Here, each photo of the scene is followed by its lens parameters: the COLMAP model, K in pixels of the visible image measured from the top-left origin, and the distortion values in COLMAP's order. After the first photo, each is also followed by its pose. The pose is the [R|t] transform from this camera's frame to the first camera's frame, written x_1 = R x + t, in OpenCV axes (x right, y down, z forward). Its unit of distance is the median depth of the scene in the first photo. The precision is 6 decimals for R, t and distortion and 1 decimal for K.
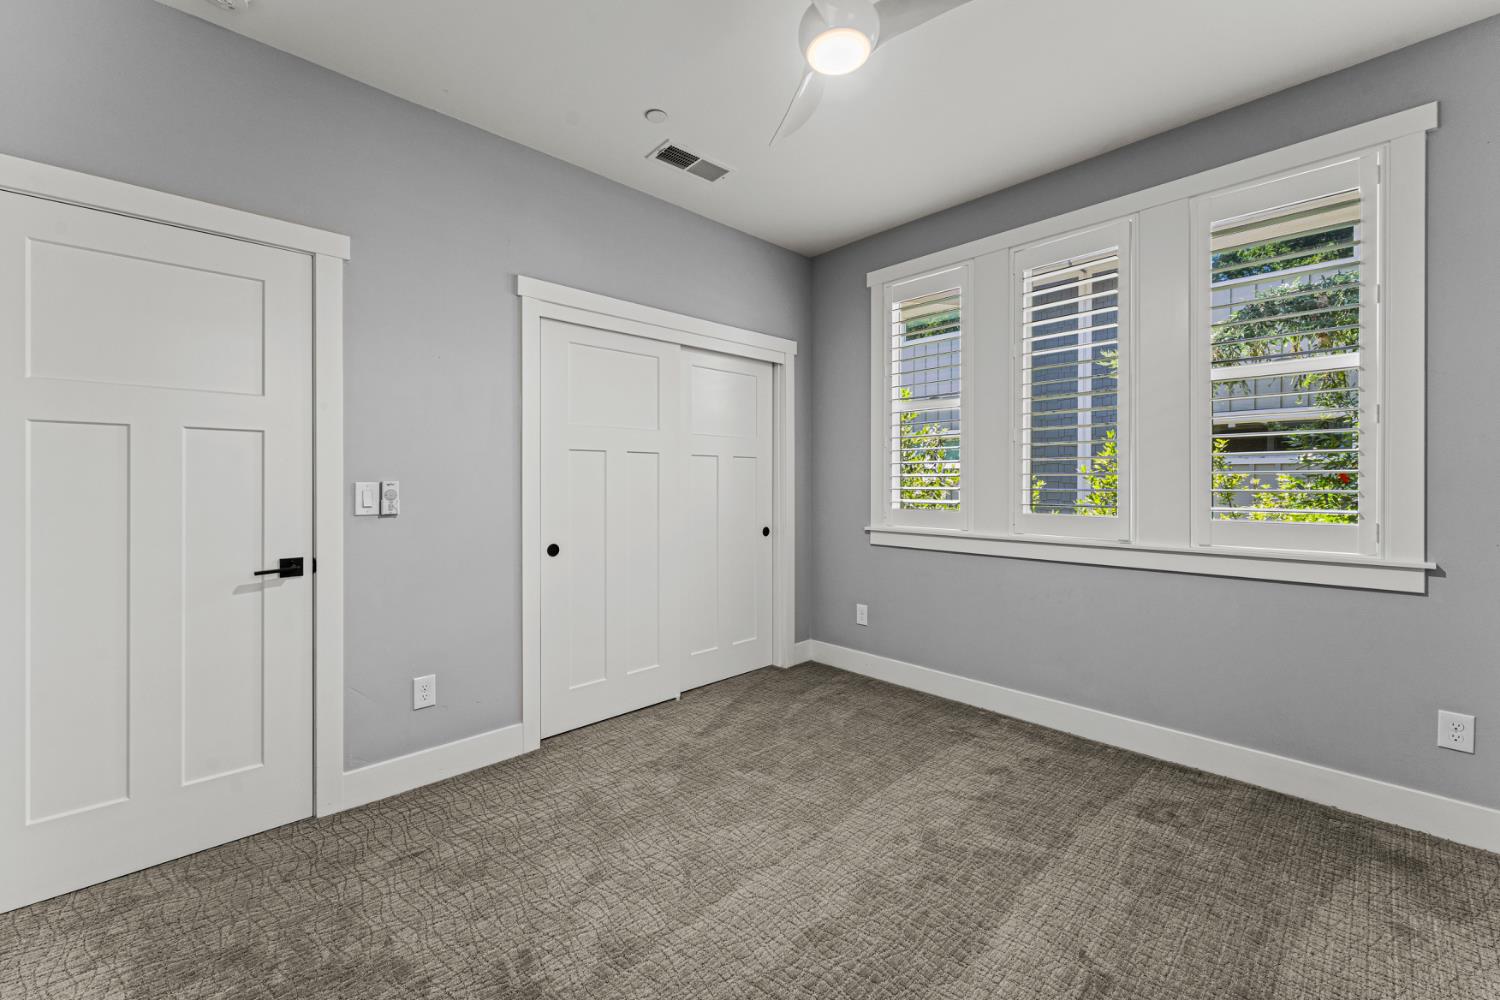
lens RADIAL K [[597.9, 0, 700.2], [0, 597.9, 464.7], [0, 0, 1]] dist [-0.001493, -0.000099]
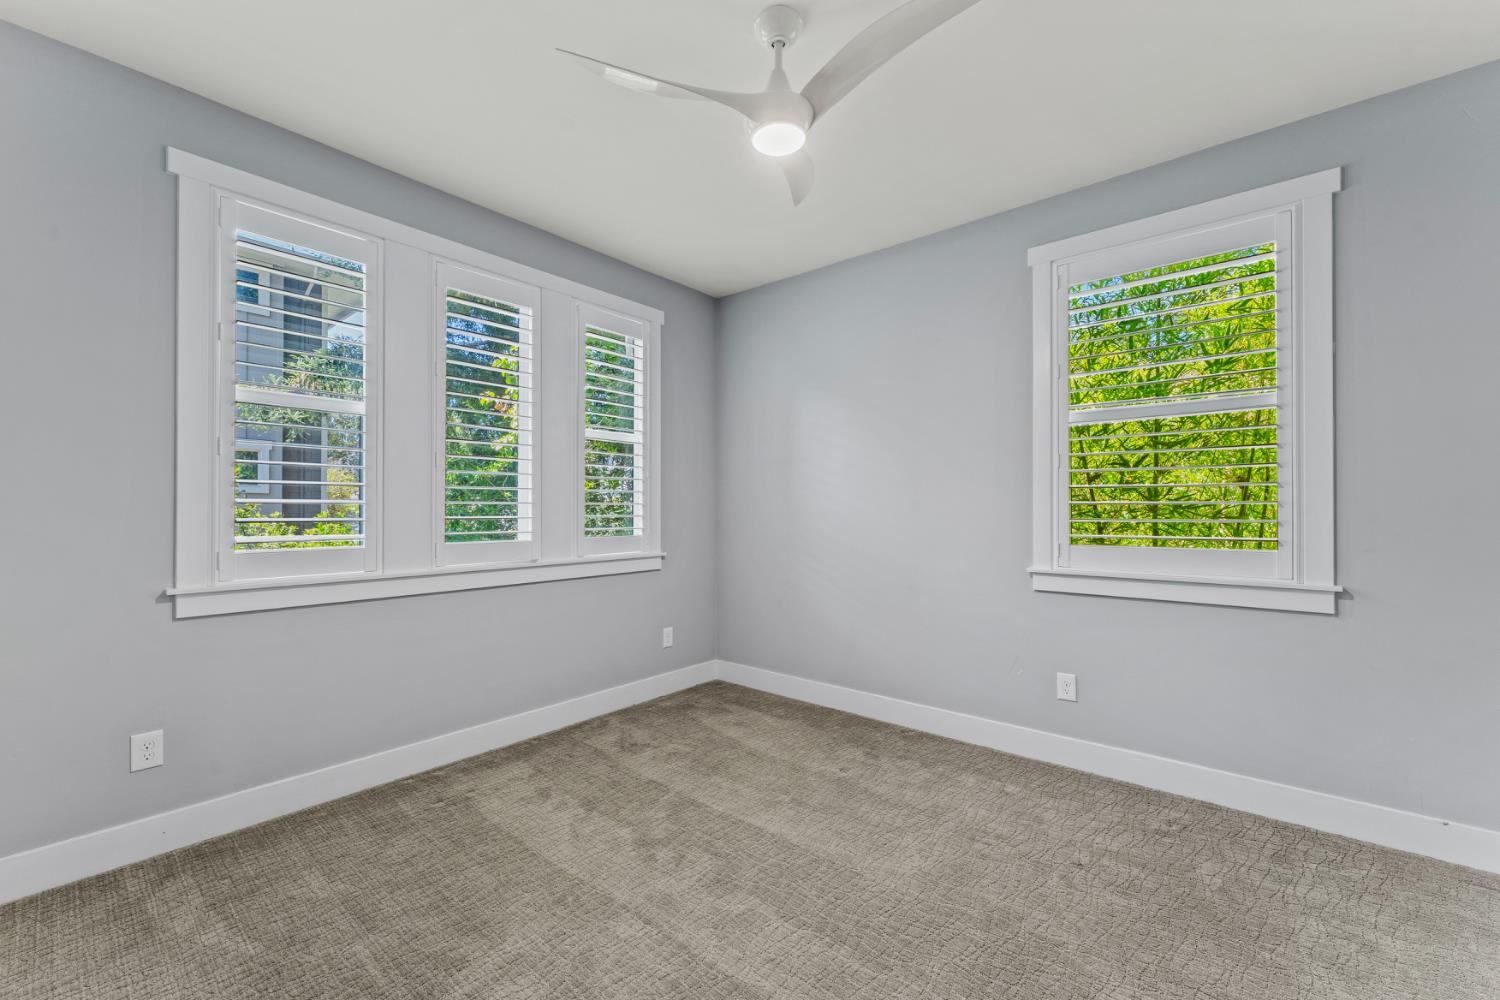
lens RADIAL K [[579.1, 0, 814.9], [0, 579.1, 493.9], [0, 0, 1]] dist [0.022863, -0.000101]
pose [[-0.177211, 0.026106, 0.983827, -0.506674], [-0.025551, 0.999189, -0.031116, 0.018111], [-0.983841, -0.030652, -0.176400, 0.642214]]
